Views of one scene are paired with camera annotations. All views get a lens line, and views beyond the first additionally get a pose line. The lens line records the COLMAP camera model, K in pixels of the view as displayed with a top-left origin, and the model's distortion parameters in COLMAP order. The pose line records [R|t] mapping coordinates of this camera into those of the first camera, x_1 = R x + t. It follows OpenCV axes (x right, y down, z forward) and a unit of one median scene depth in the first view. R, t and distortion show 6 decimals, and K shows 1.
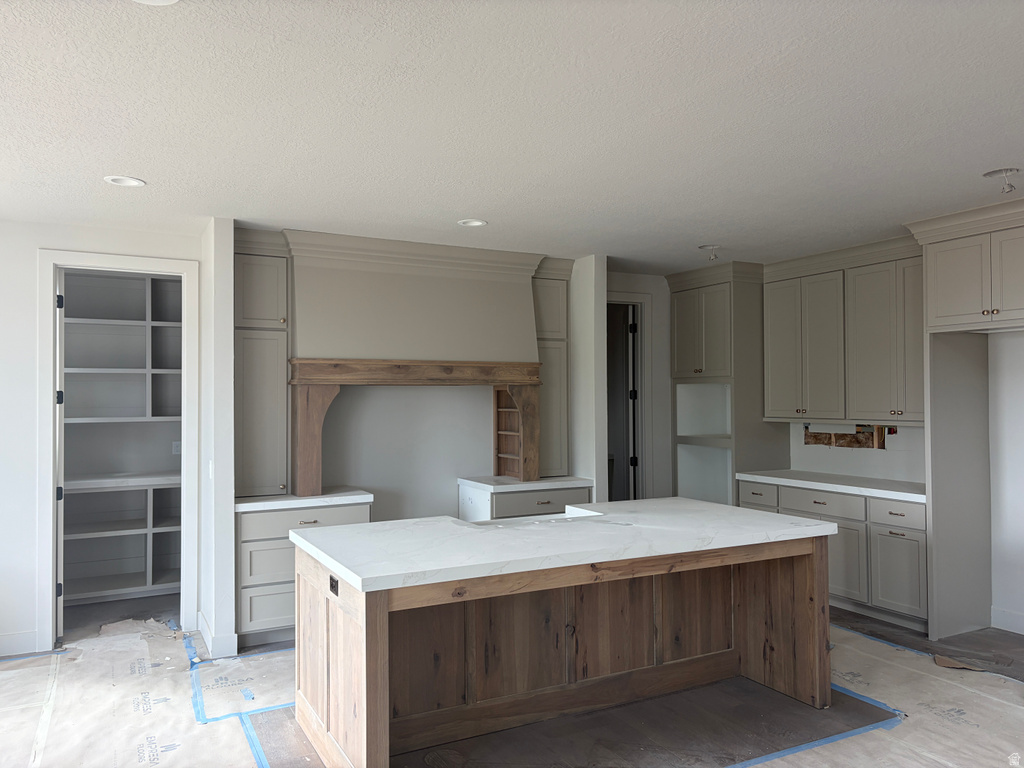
lens RADIAL K [[772.3, 0, 511.2], [0, 772.3, 383.7], [0, 0, 1]] dist [0.041417, -0.023334]
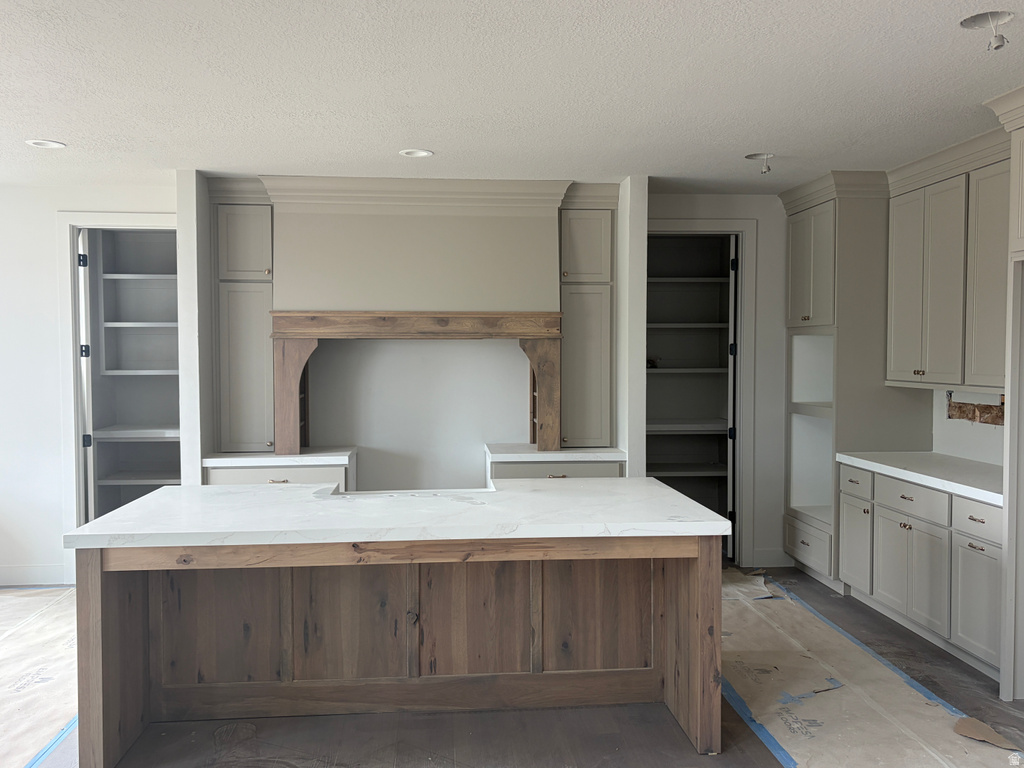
lens RADIAL K [[897.0, 0, 511.8], [0, 897.0, 384.6], [0, 0, 1]] dist [0.044791, -0.030313]
pose [[0.921538, 0.017392, -0.387897, 0.435261], [0.004405, 0.998464, 0.055234, -0.002388], [0.388262, -0.052609, 0.920046, 0.088823]]
